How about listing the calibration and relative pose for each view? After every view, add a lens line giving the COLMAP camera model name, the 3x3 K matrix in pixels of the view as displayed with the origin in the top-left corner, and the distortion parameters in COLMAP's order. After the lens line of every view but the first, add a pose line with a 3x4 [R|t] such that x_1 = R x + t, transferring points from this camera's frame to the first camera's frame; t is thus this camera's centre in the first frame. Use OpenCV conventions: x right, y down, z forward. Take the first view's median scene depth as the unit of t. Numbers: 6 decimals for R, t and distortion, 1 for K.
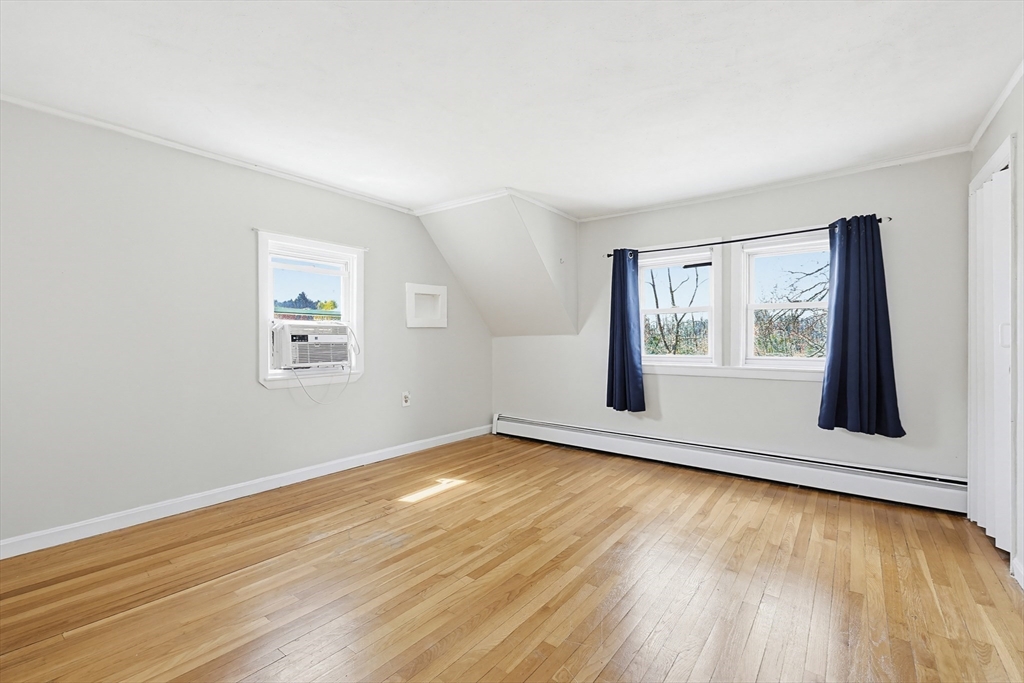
lens RADIAL K [[438.4, 0, 512.0], [0, 438.4, 341.5], [0, 0, 1]] dist [-0.000449, -0.000010]
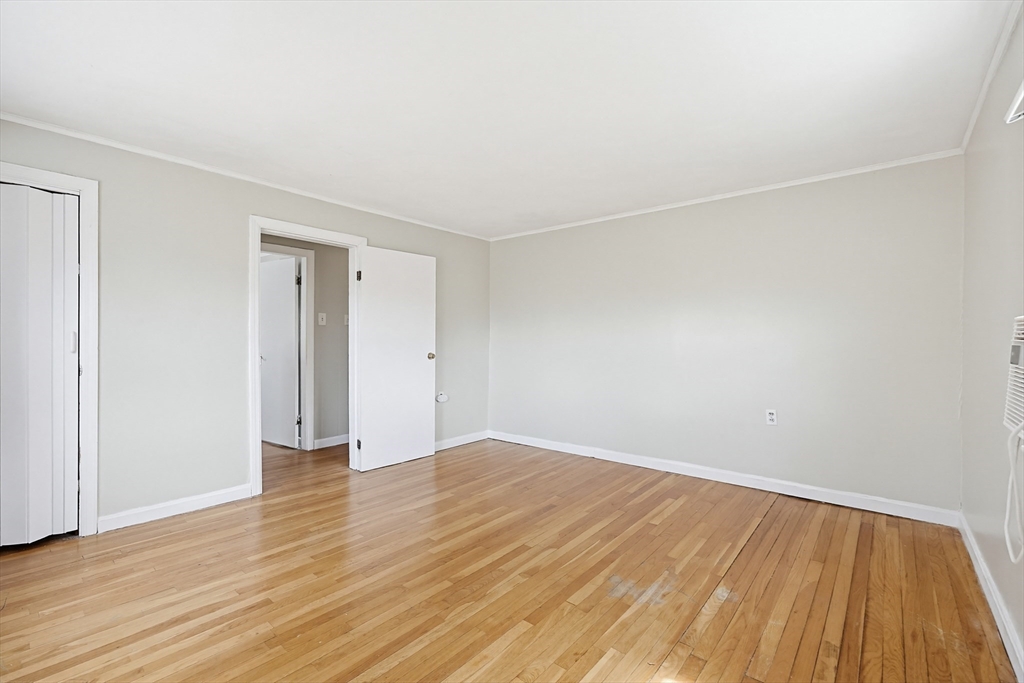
lens RADIAL K [[438.4, 0, 512.0], [0, 438.4, 341.5], [0, 0, 1]] dist [-0.000449, -0.000010]
pose [[-0.998424, -0.001791, 0.056086, -0.099286], [-0.001193, 0.999942, 0.010693, -0.027426], [-0.056102, 0.010610, -0.998369, 1.846164]]
